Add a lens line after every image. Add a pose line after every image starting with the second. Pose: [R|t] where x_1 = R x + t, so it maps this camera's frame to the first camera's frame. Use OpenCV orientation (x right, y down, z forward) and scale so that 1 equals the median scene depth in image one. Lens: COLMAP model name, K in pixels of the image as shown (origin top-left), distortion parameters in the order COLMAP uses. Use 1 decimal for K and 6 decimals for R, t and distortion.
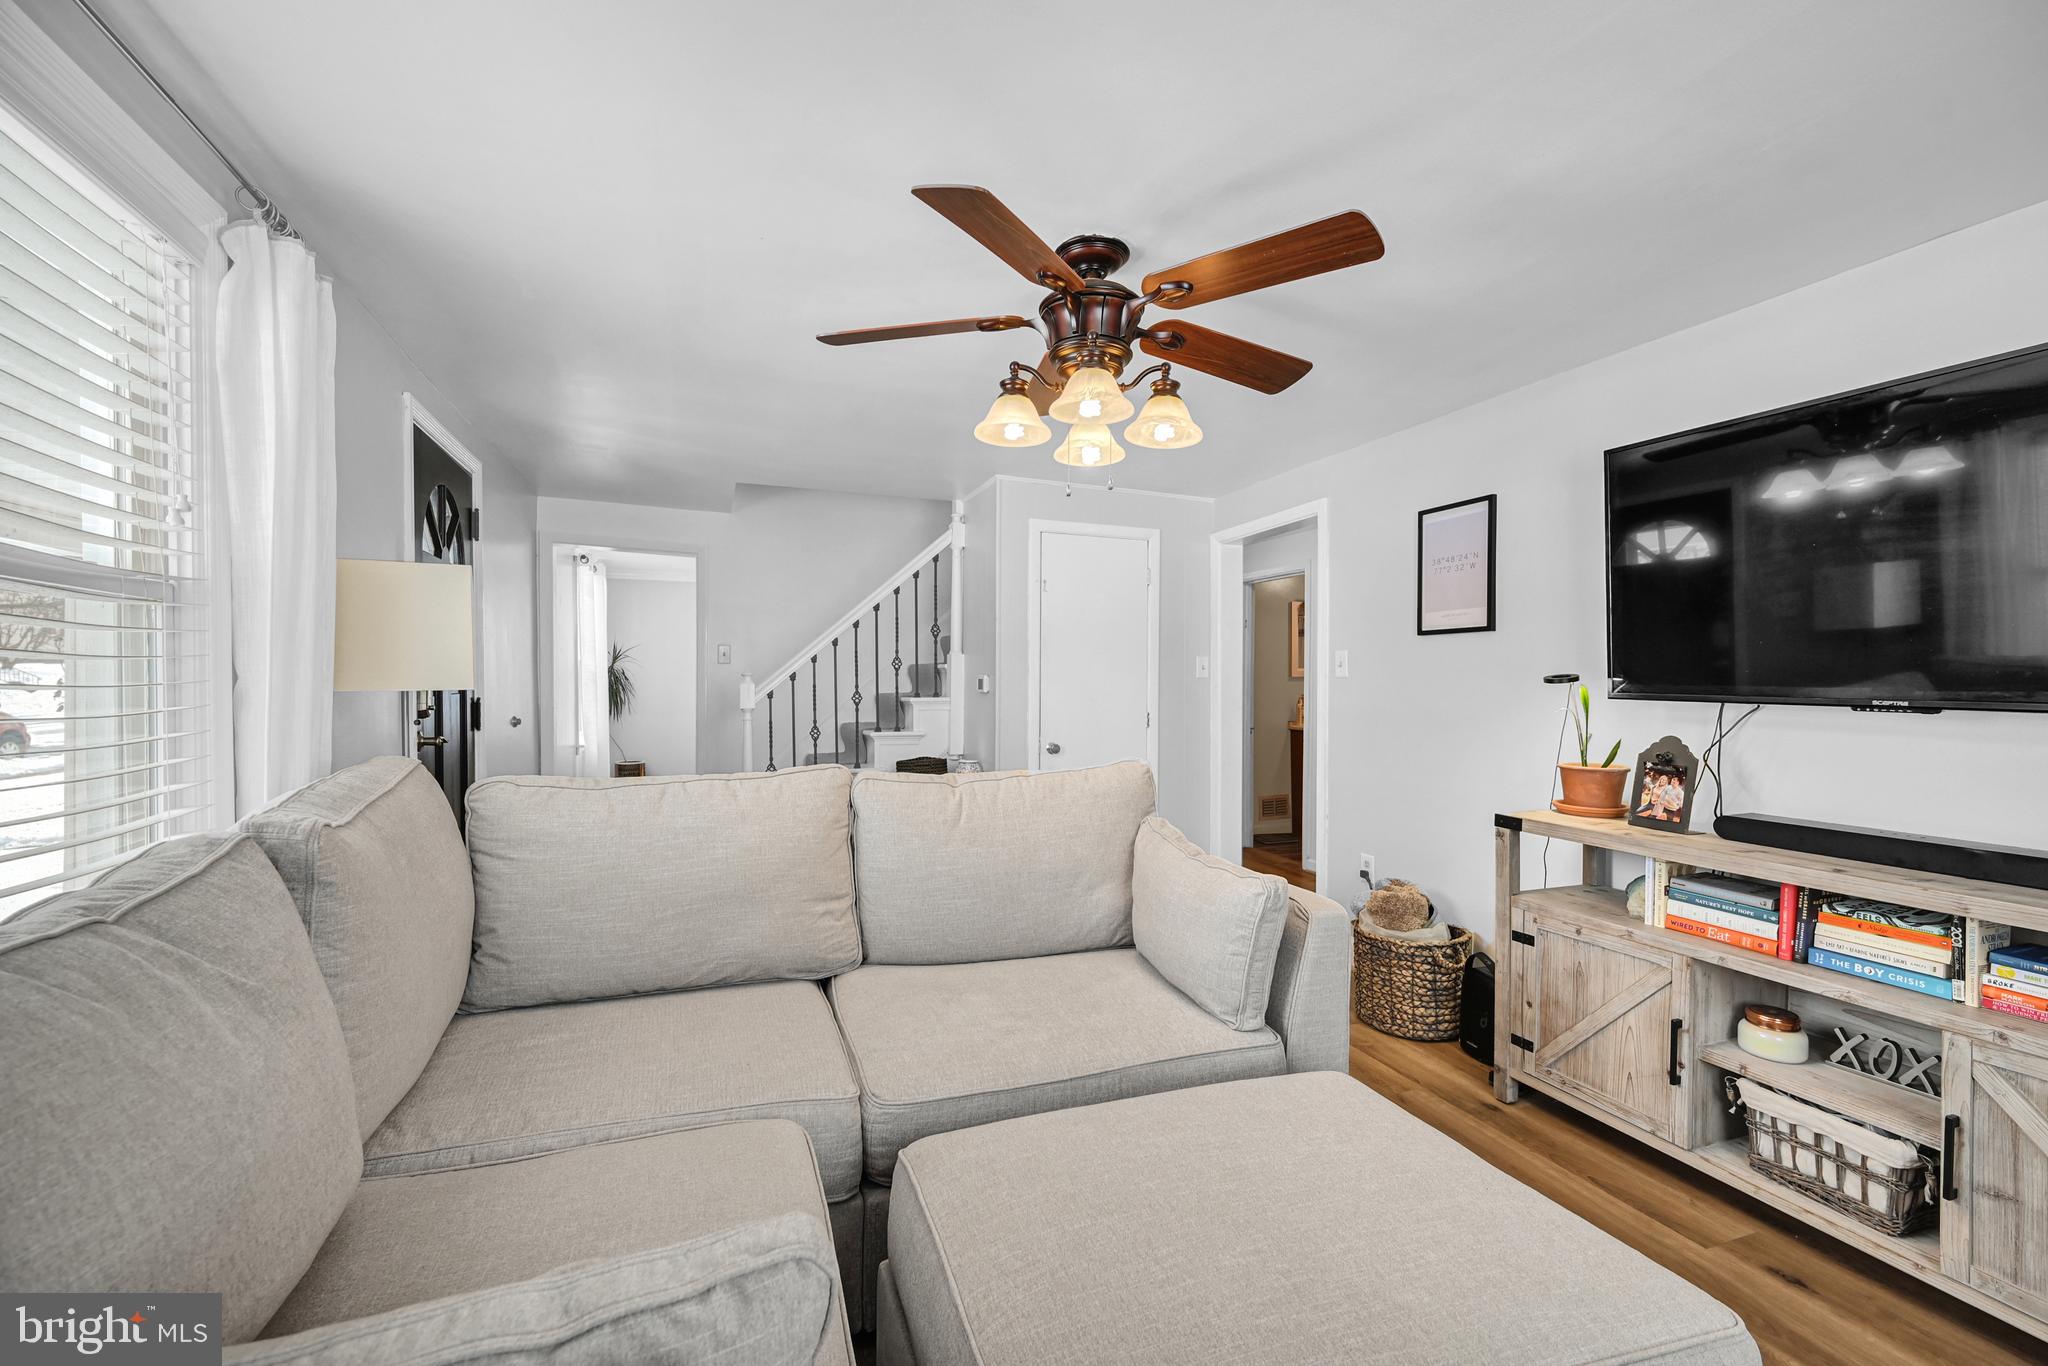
lens RADIAL K [[833.9, 0, 1026.2], [0, 833.9, 679.0], [0, 0, 1]] dist [0.000377, 0.000032]
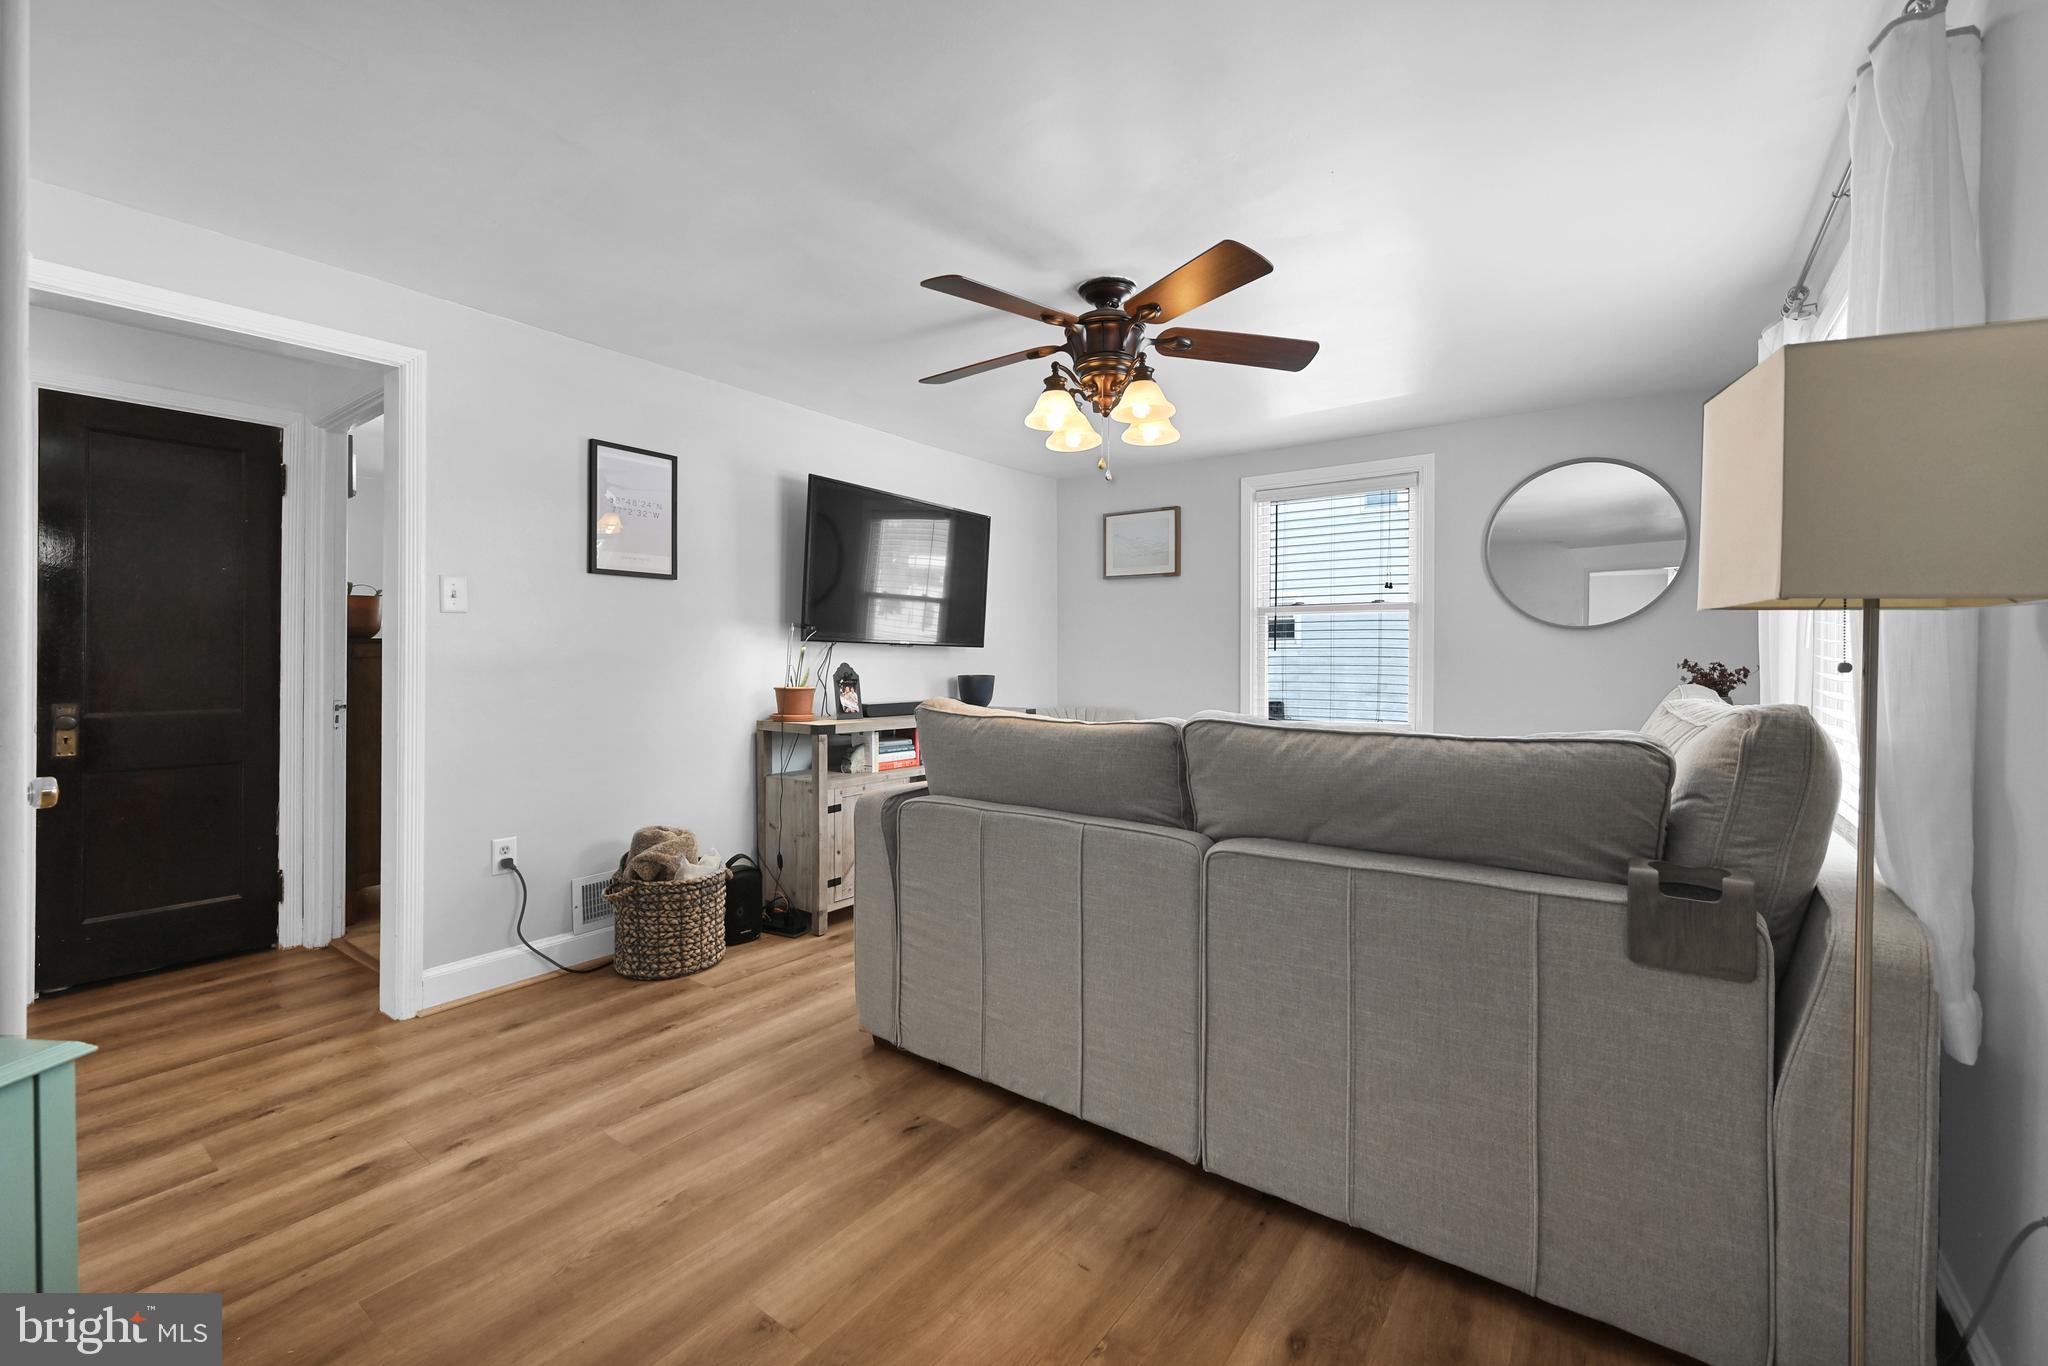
lens RADIAL K [[814.4, 0, 1021.9], [0, 814.4, 649.7], [0, 0, 1]] dist [0.000381, 0.000029]
pose [[-0.539840, -0.004597, 0.841755, -0.731089], [-0.016113, 0.999858, -0.004874, 0.039779], [-0.841613, -0.016194, -0.539838, 1.456390]]
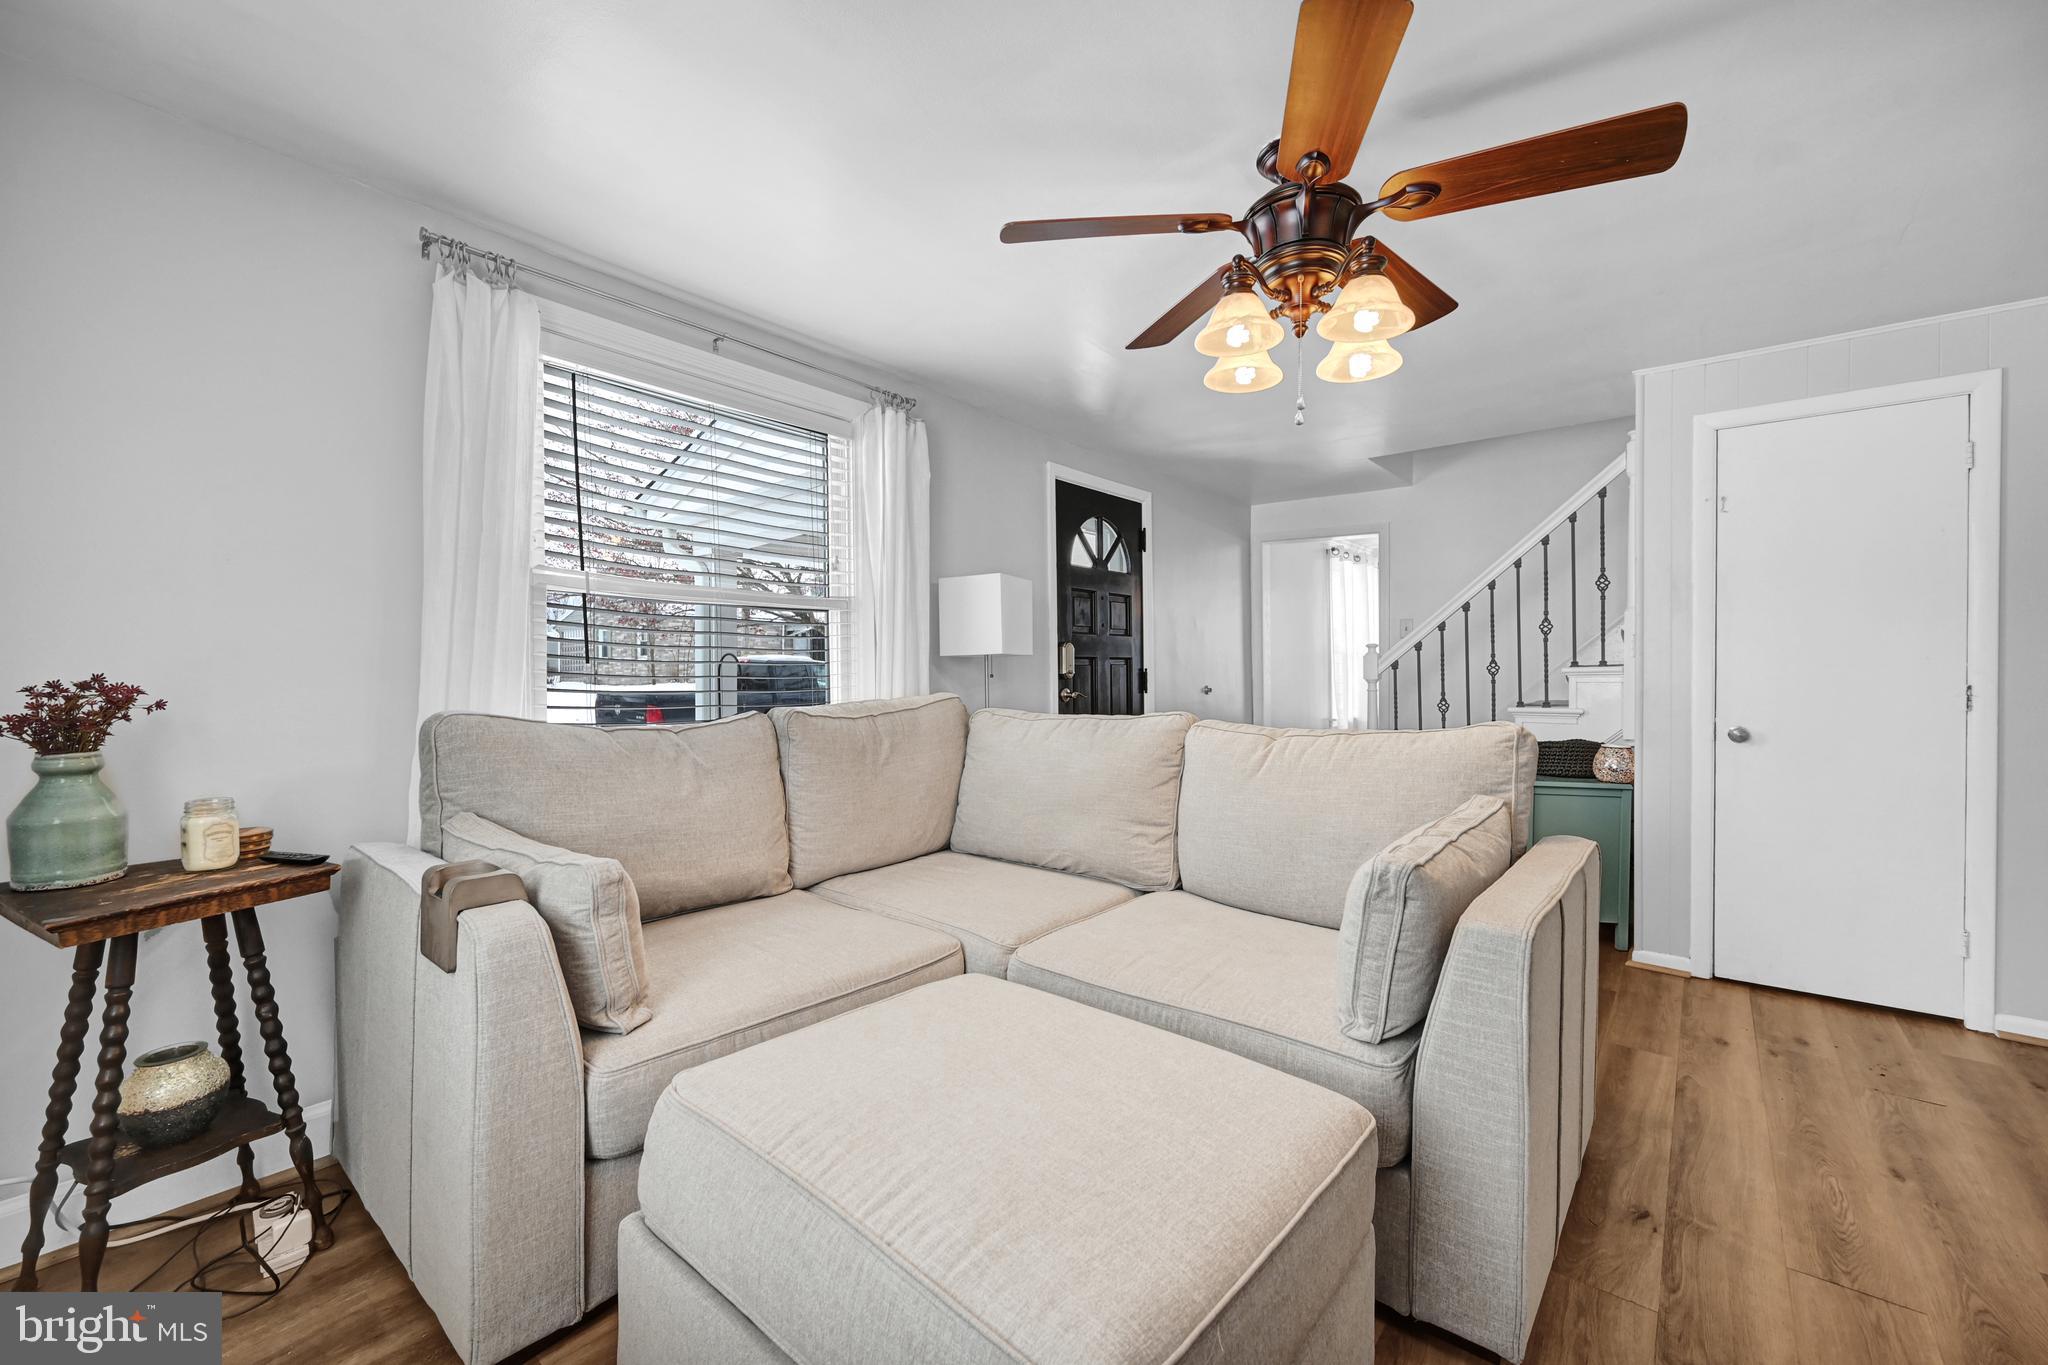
lens RADIAL K [[833.9, 0, 1026.2], [0, 833.9, 678.5], [0, 0, 1]] dist [0.000377, 0.000032]
pose [[0.499698, -0.002973, -0.866194, 0.595070], [0.011316, 0.999931, 0.003096, 0.047051], [0.866126, -0.011349, 0.499698, 0.234733]]
